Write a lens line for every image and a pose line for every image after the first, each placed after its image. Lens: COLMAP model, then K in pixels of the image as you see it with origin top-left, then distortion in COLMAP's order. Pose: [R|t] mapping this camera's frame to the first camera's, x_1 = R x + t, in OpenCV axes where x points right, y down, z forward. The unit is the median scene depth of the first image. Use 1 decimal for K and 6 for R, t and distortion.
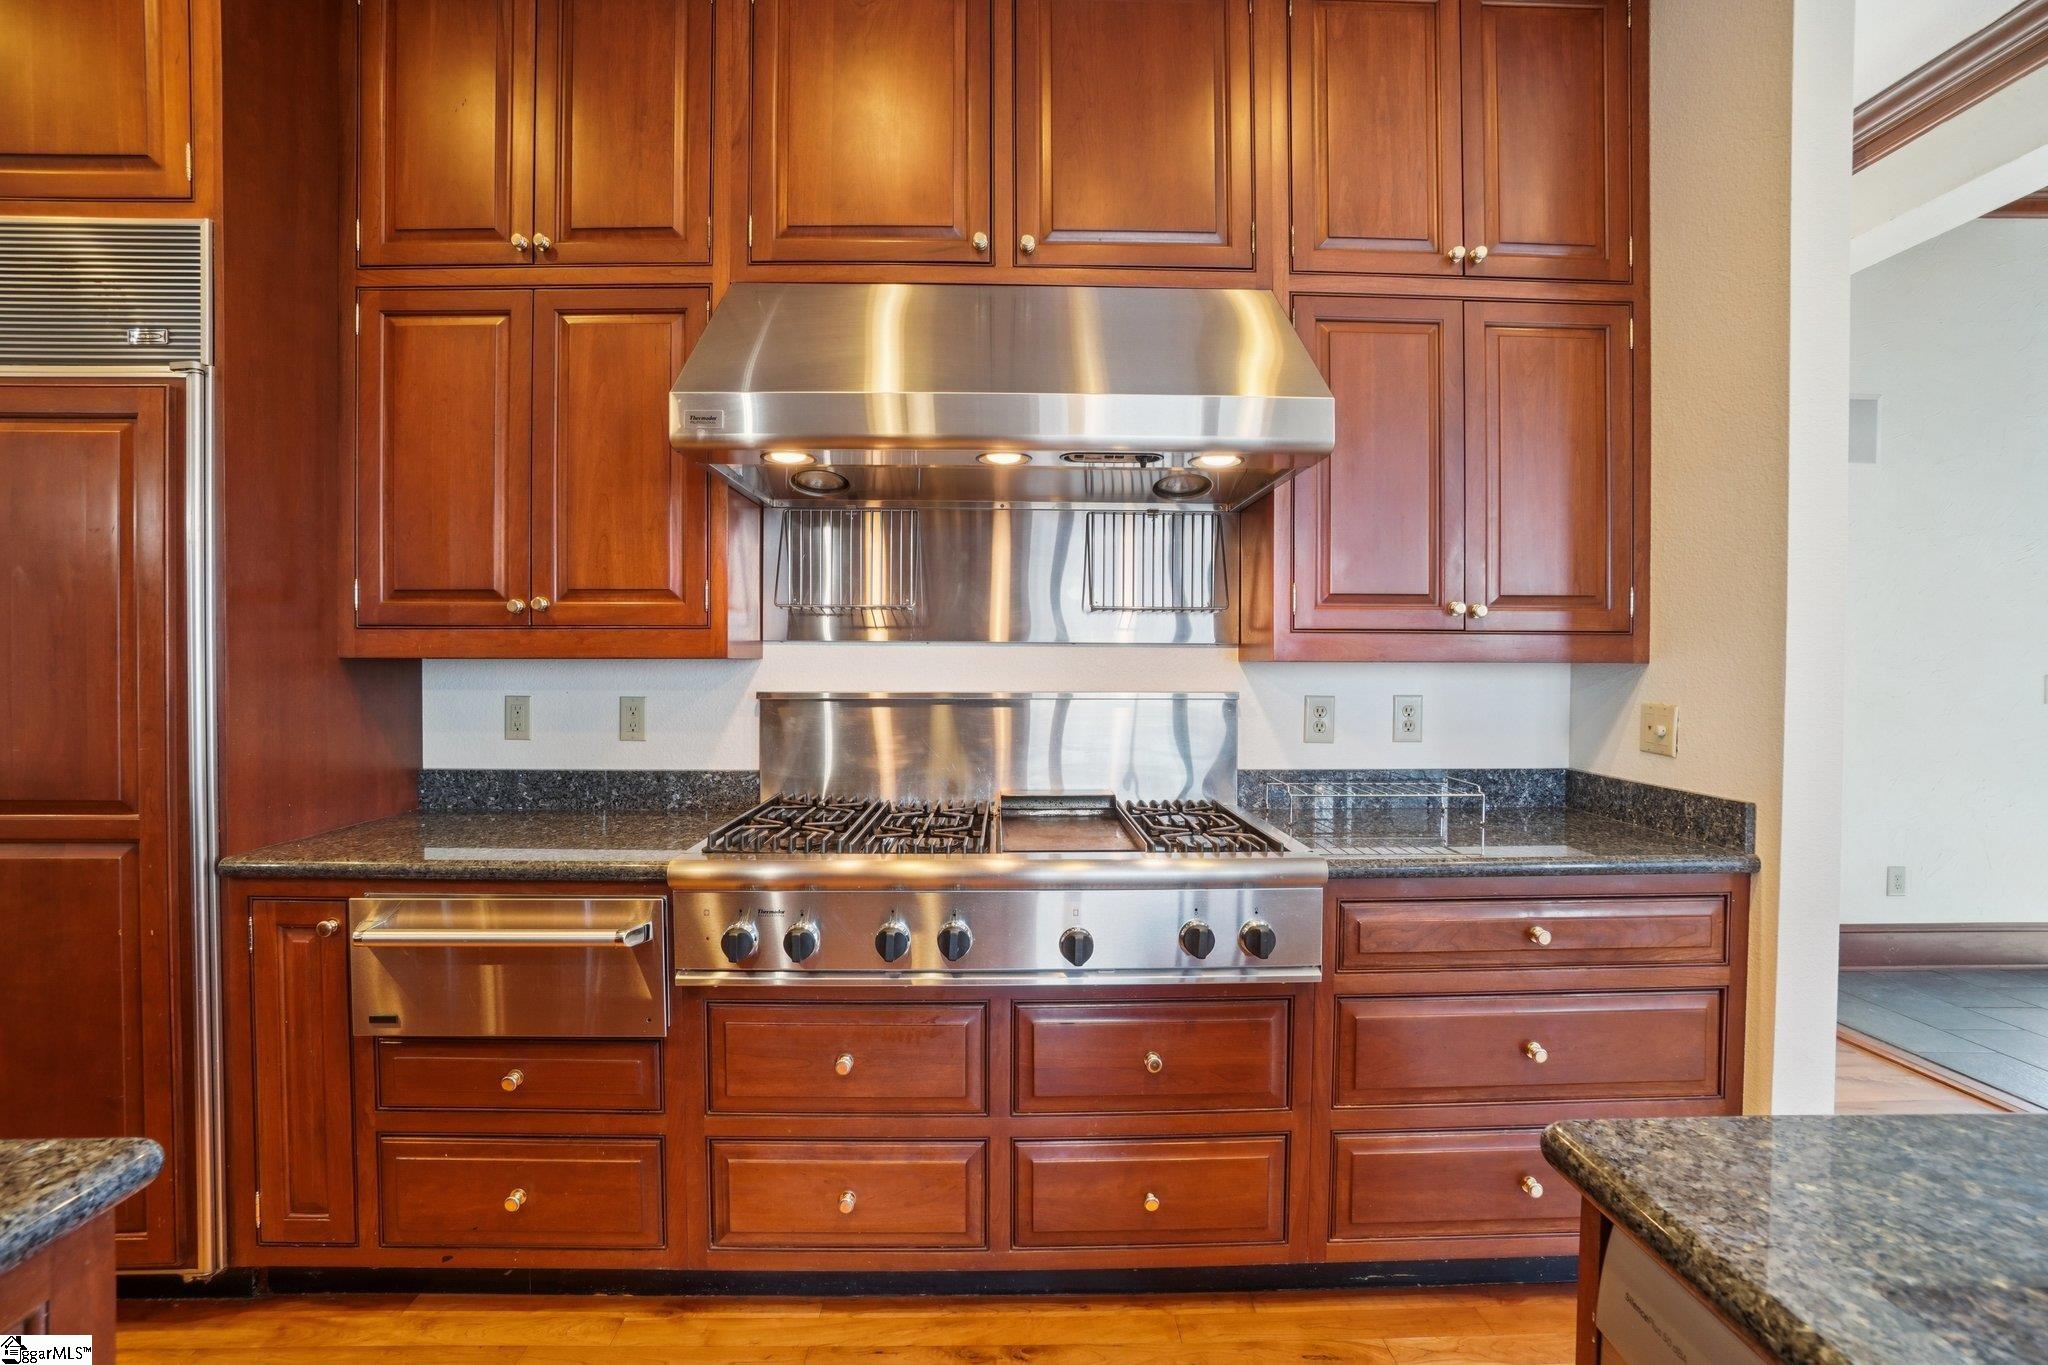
lens RADIAL K [[914.8, 0, 1017.7], [0, 914.8, 673.6], [0, 0, 1]] dist [-0.041464, 0.006157]
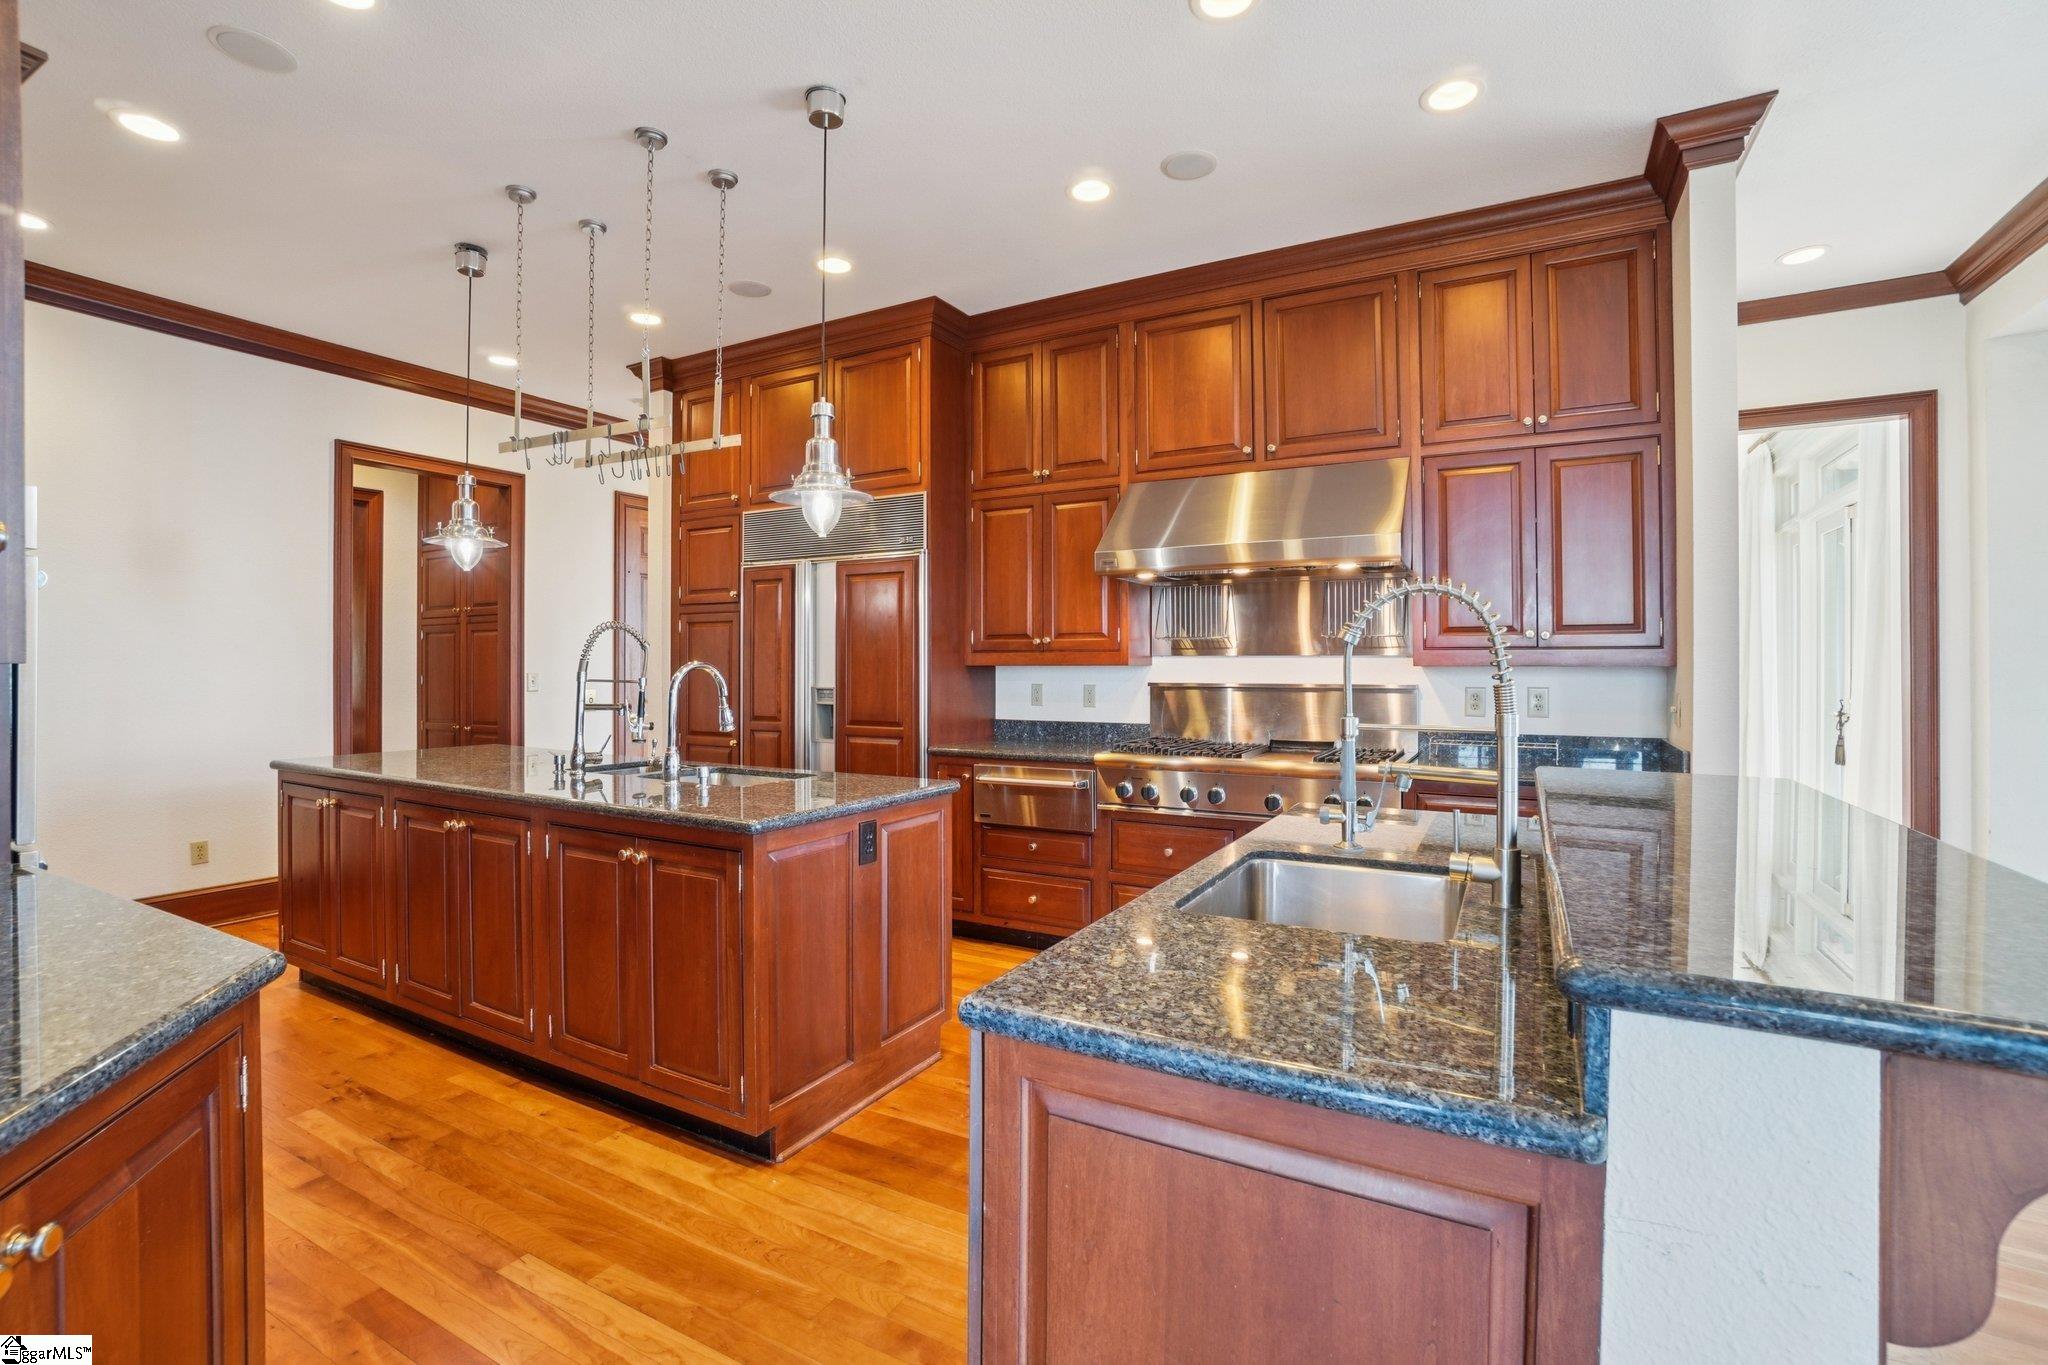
lens RADIAL K [[914.8, 0, 1026.3], [0, 914.8, 674.8], [0, 0, 1]] dist [-0.041464, 0.006157]
pose [[0.869029, 0.000565, -0.494761, 0.507166], [-0.004225, 0.999971, -0.006278, 0.018619], [0.494743, 0.007546, 0.869006, -0.915100]]
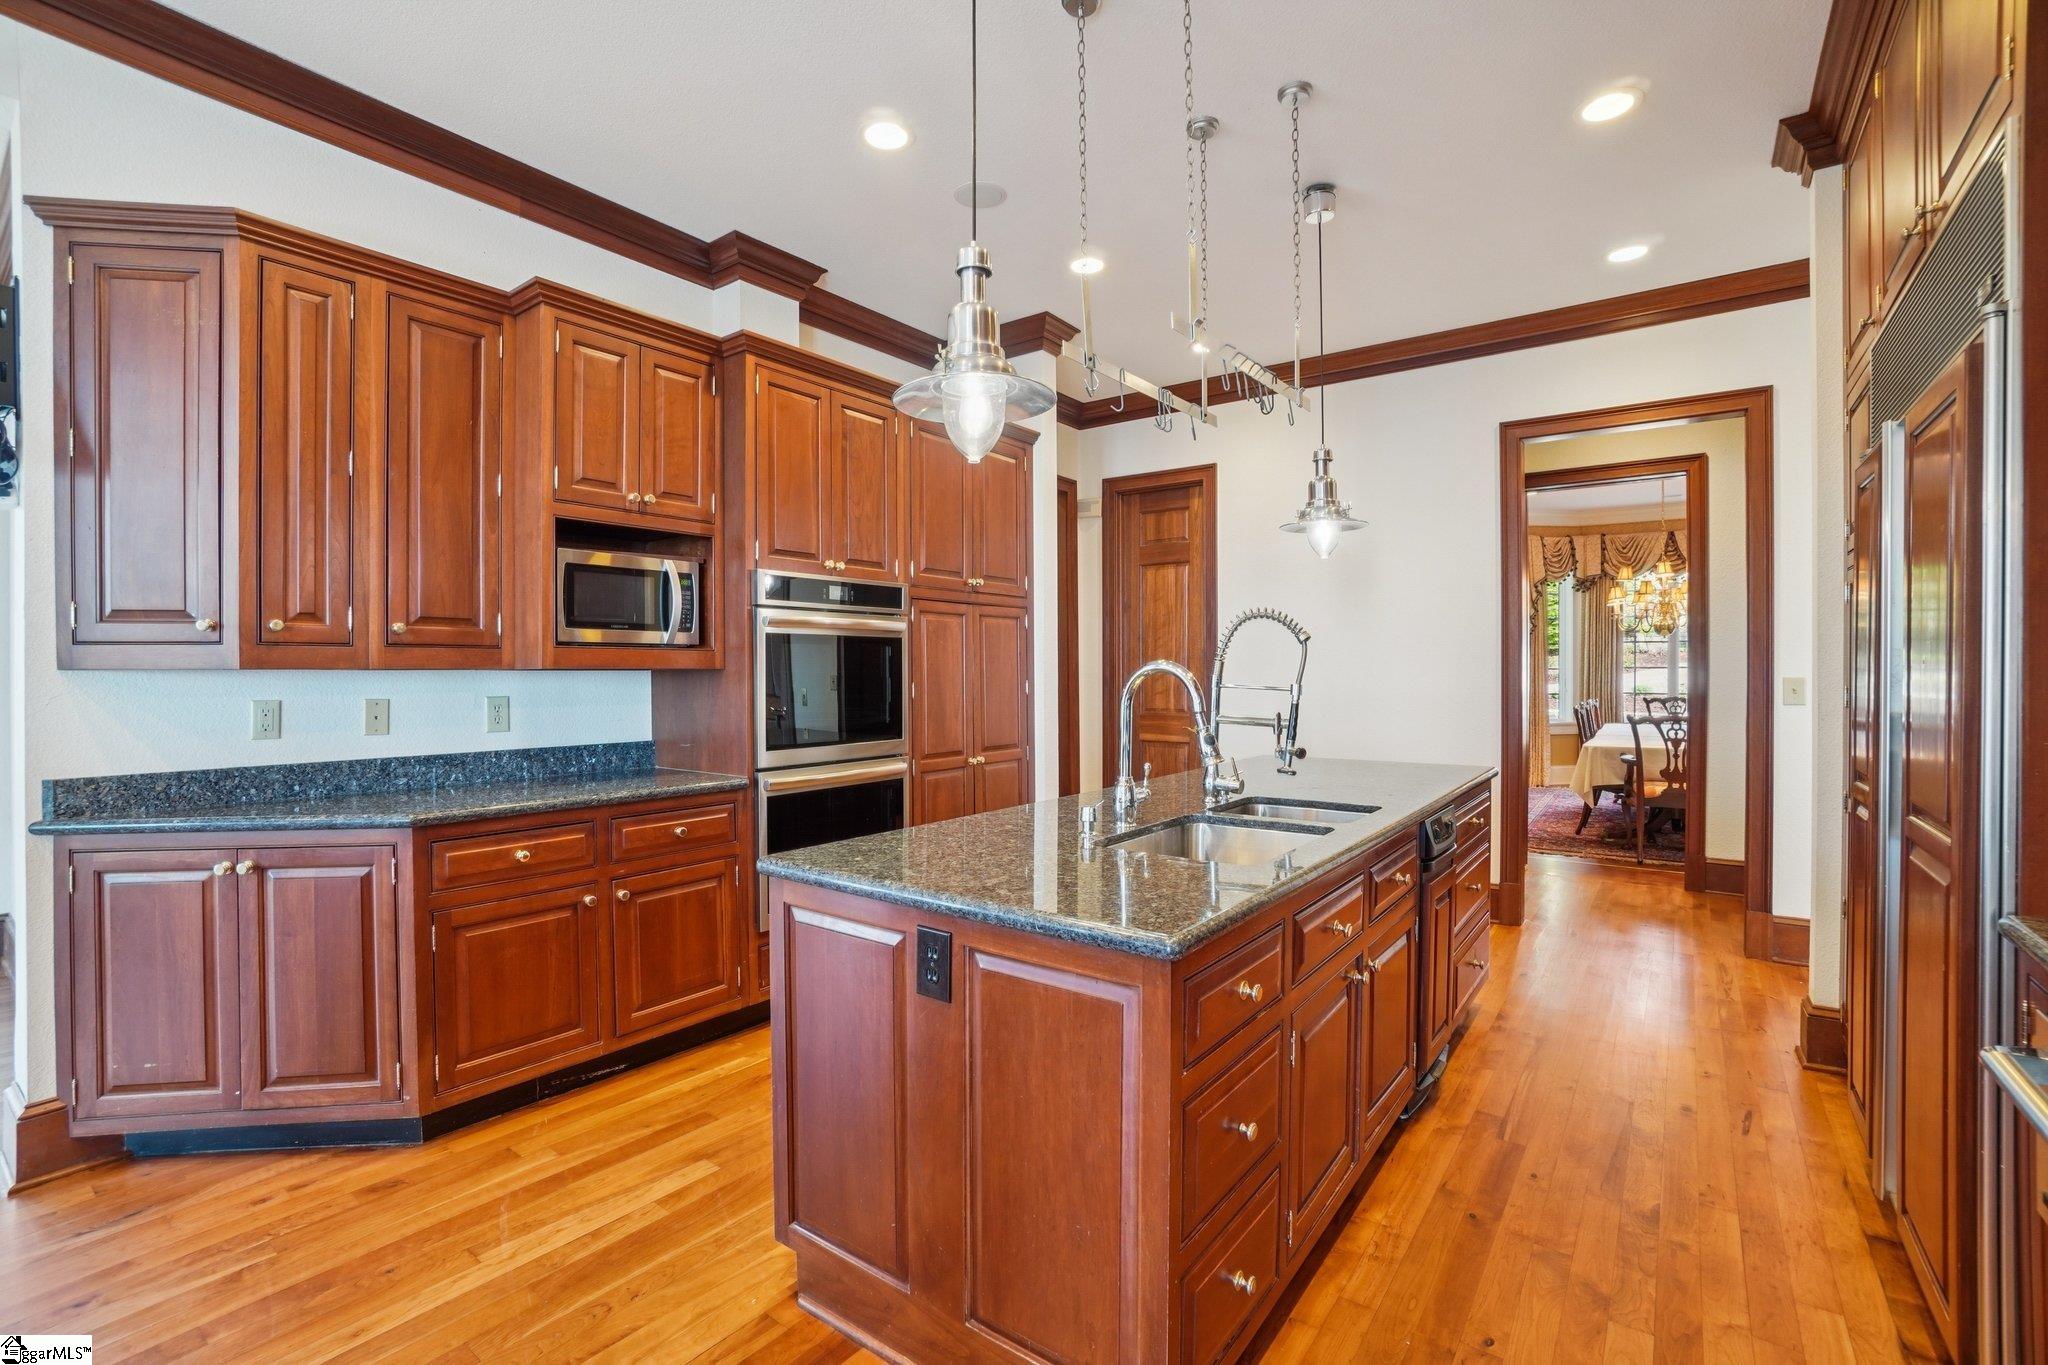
lens RADIAL K [[914.8, 0, 1023.5], [0, 914.8, 675.8], [0, 0, 1]] dist [-0.041464, 0.006157]
pose [[-0.615899, 0.005377, -0.787807, 0.230891], [-0.007320, 0.999894, 0.012548, -0.006349], [0.787791, 0.013495, -0.615794, 0.651550]]
